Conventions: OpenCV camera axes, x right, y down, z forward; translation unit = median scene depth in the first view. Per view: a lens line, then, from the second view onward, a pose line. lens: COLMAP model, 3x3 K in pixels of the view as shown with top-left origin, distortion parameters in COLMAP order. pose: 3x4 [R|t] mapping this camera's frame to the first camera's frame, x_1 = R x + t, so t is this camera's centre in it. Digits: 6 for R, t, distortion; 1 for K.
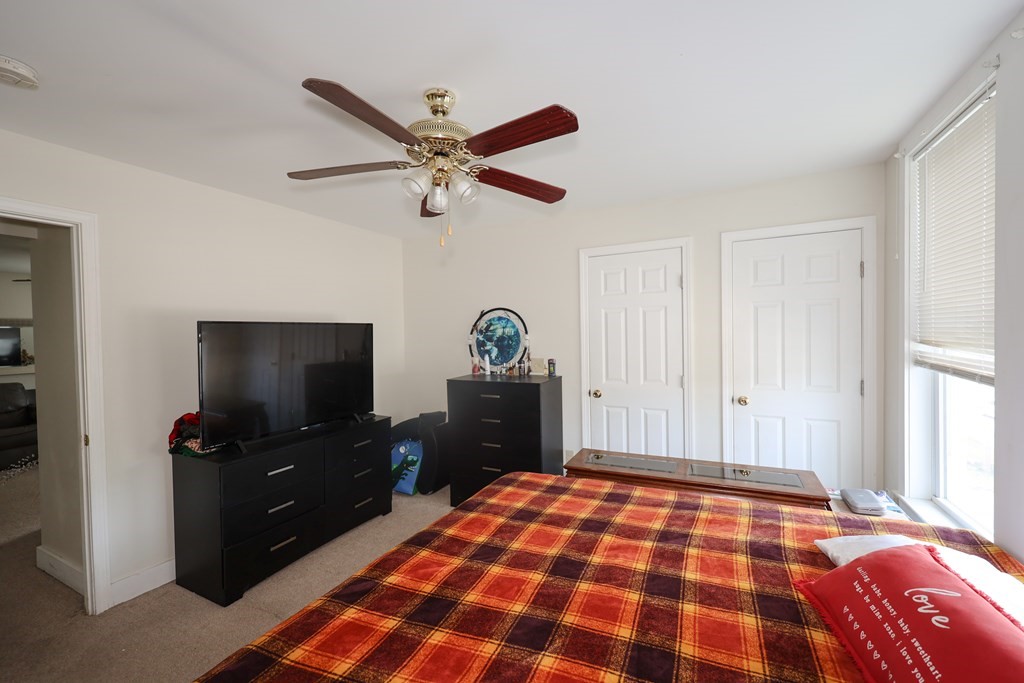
lens RADIAL K [[413.8, 0, 510.9], [0, 413.8, 344.2], [0, 0, 1]] dist [0.000217, 0.000143]
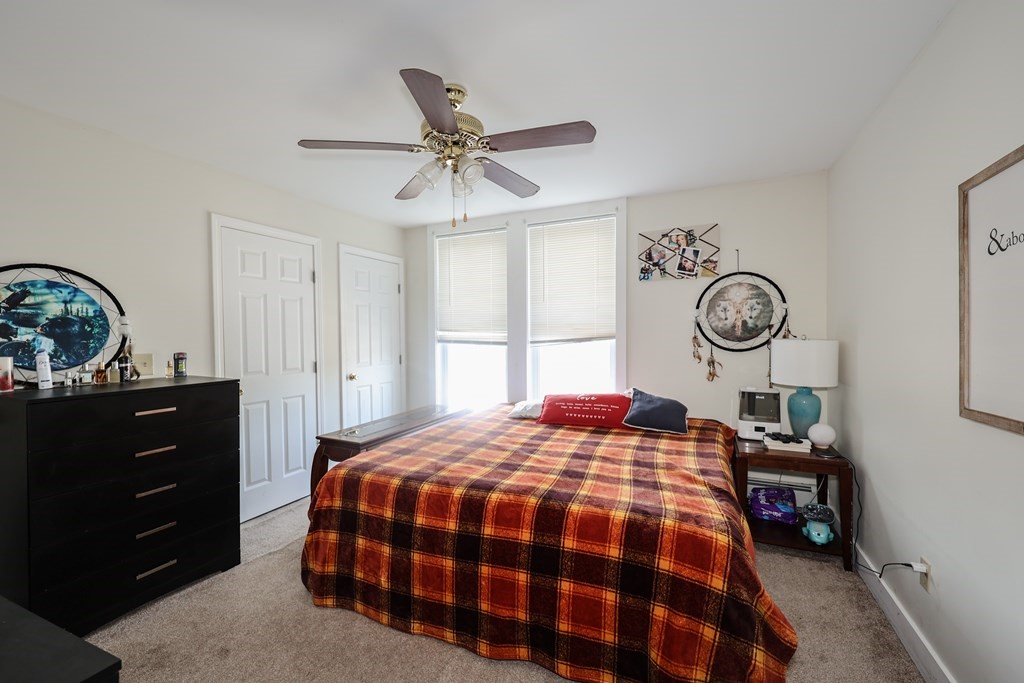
lens RADIAL K [[413.8, 0, 510.9], [0, 413.8, 344.2], [0, 0, 1]] dist [0.000217, 0.000143]
pose [[-0.012606, -0.003376, 0.999915, -0.598078], [0.040029, 0.999191, 0.003878, 0.039696], [-0.999119, 0.040074, -0.012460, 0.419247]]
